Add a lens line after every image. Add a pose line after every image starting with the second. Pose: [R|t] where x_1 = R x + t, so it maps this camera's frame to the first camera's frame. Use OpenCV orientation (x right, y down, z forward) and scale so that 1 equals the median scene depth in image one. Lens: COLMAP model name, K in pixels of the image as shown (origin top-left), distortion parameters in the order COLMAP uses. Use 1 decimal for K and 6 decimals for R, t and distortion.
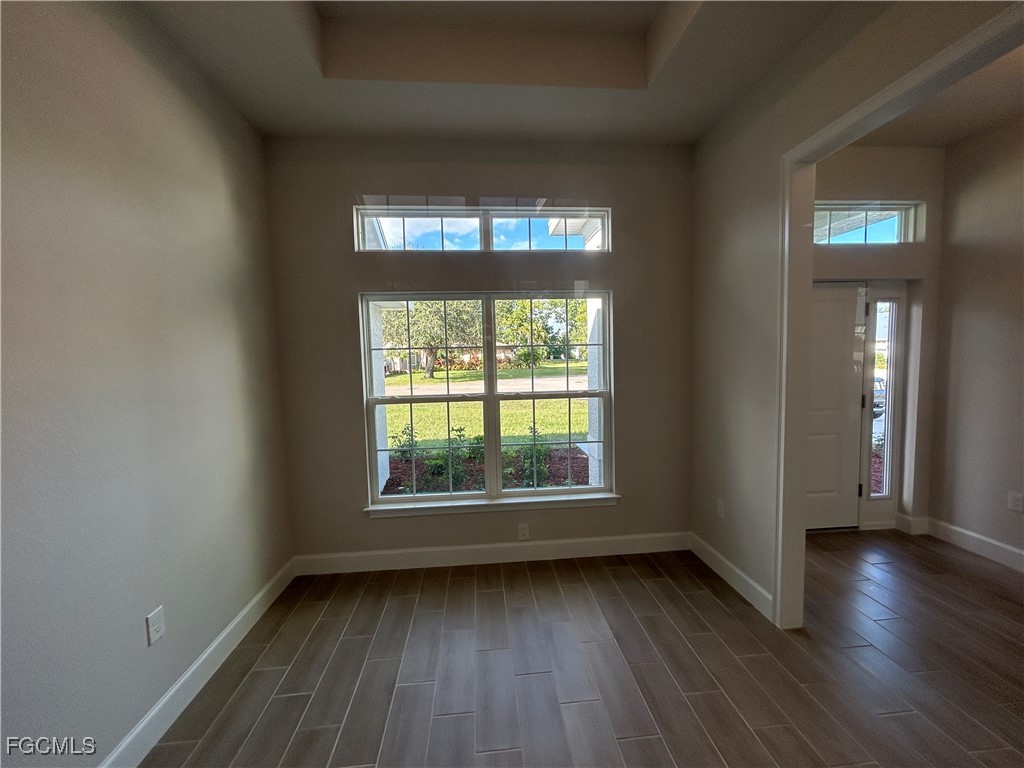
lens RADIAL K [[411.8, 0, 512.9], [0, 411.8, 384.4], [0, 0, 1]] dist [0.000447, 0.000123]
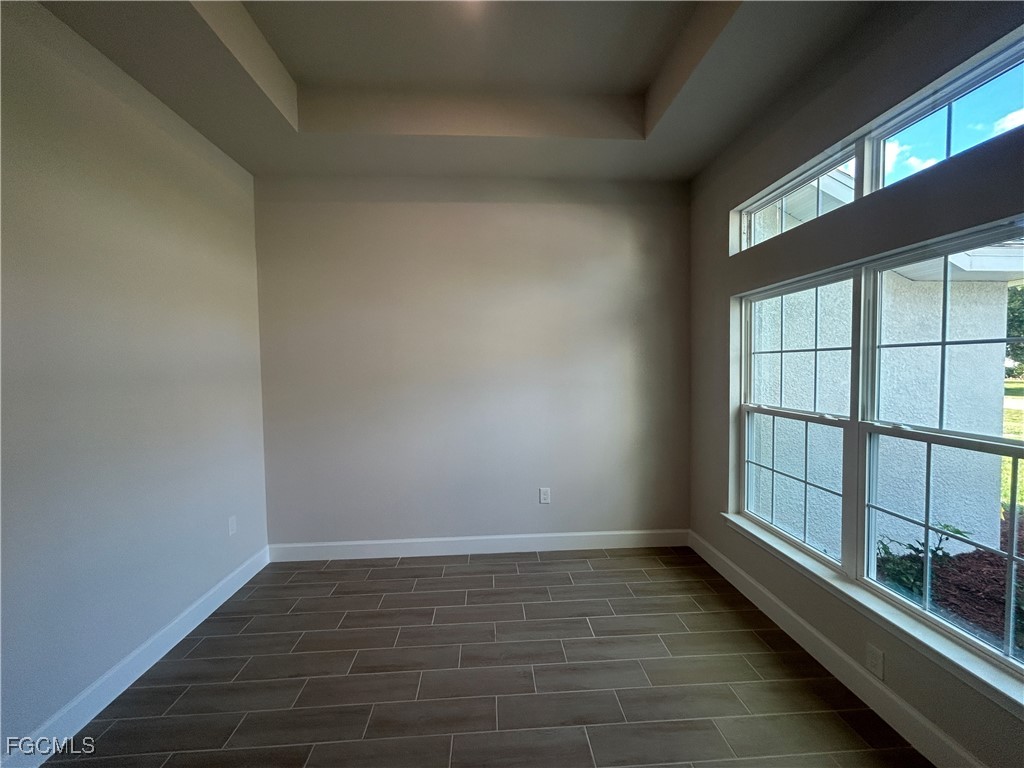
lens RADIAL K [[411.8, 0, 512.9], [0, 411.8, 384.4], [0, 0, 1]] dist [0.000447, 0.000123]
pose [[-0.027231, 0.065506, -0.997481, 0.656969], [-0.064335, 0.995667, 0.067143, -0.044495], [0.997557, 0.066001, -0.022899, 0.515030]]
